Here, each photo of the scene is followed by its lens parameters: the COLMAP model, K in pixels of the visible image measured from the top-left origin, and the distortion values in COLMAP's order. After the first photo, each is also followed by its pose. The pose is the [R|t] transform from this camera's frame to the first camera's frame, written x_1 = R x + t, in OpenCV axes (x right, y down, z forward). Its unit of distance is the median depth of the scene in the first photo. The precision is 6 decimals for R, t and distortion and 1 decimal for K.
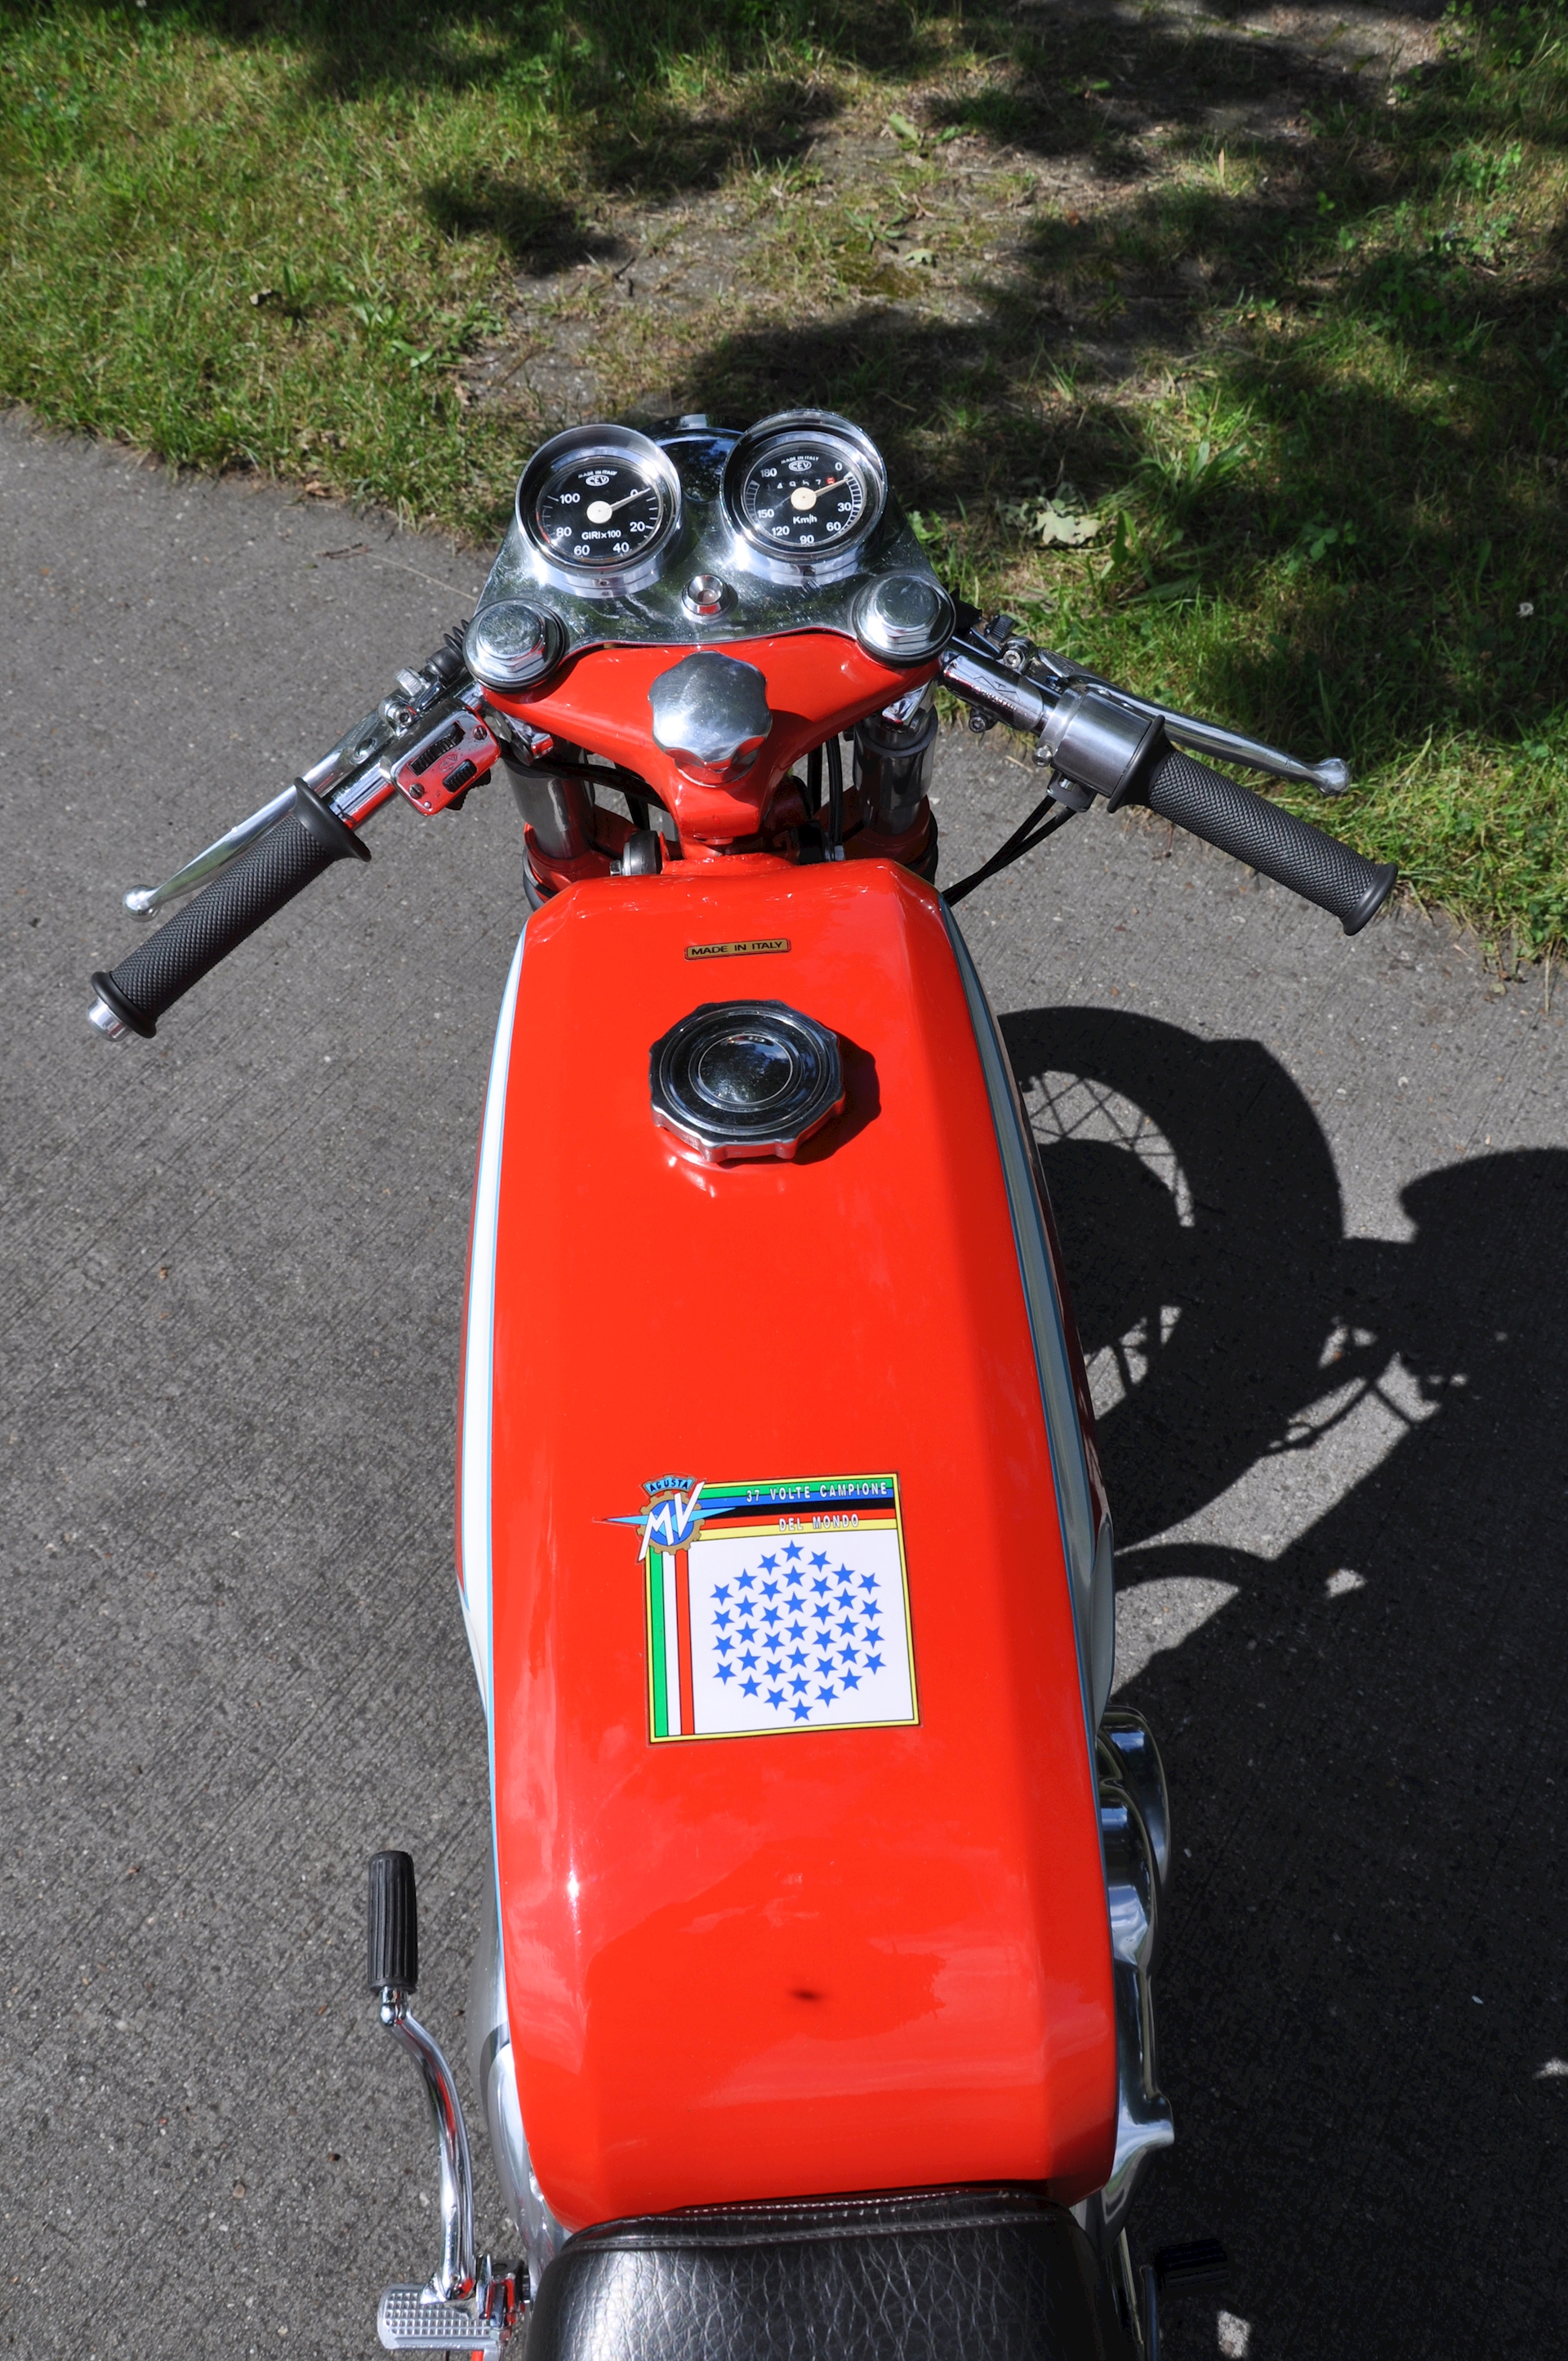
lens RADIAL K [[1943.7, 0, 784.0], [0, 1943.7, 1180.5], [0, 0, 1]] dist [-0.143039, 0.142283]
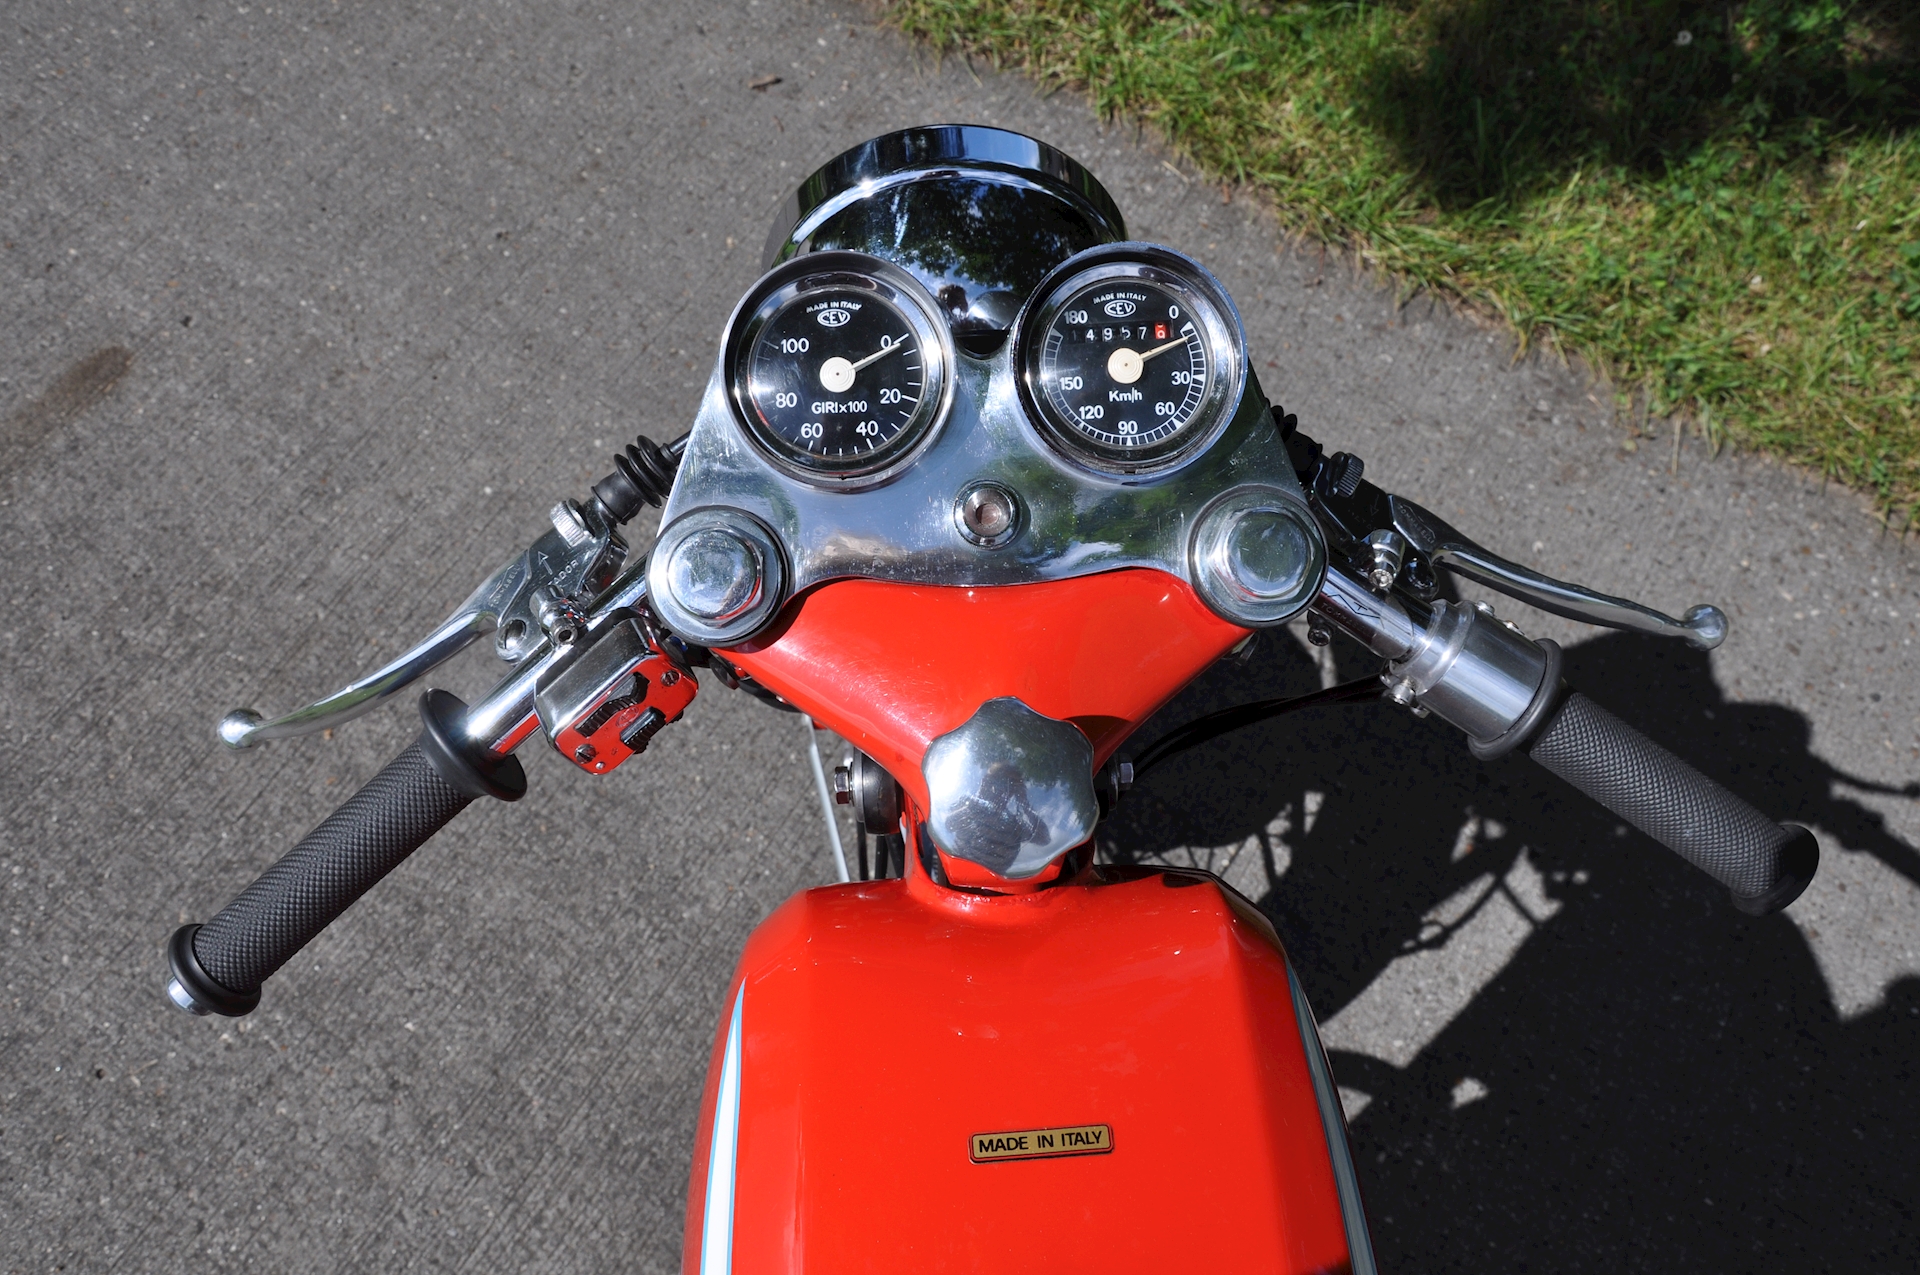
lens RADIAL K [[1580.7, 0, 960.0], [0, 1580.7, 637.5], [0, 0, 1]] dist [-0.143039, 0.142283]
pose [[0.998125, 0.024633, 0.056033, -0.042772], [-0.035693, 0.977922, 0.205900, -0.197170], [-0.049724, -0.207514, 0.976968, 0.216758]]
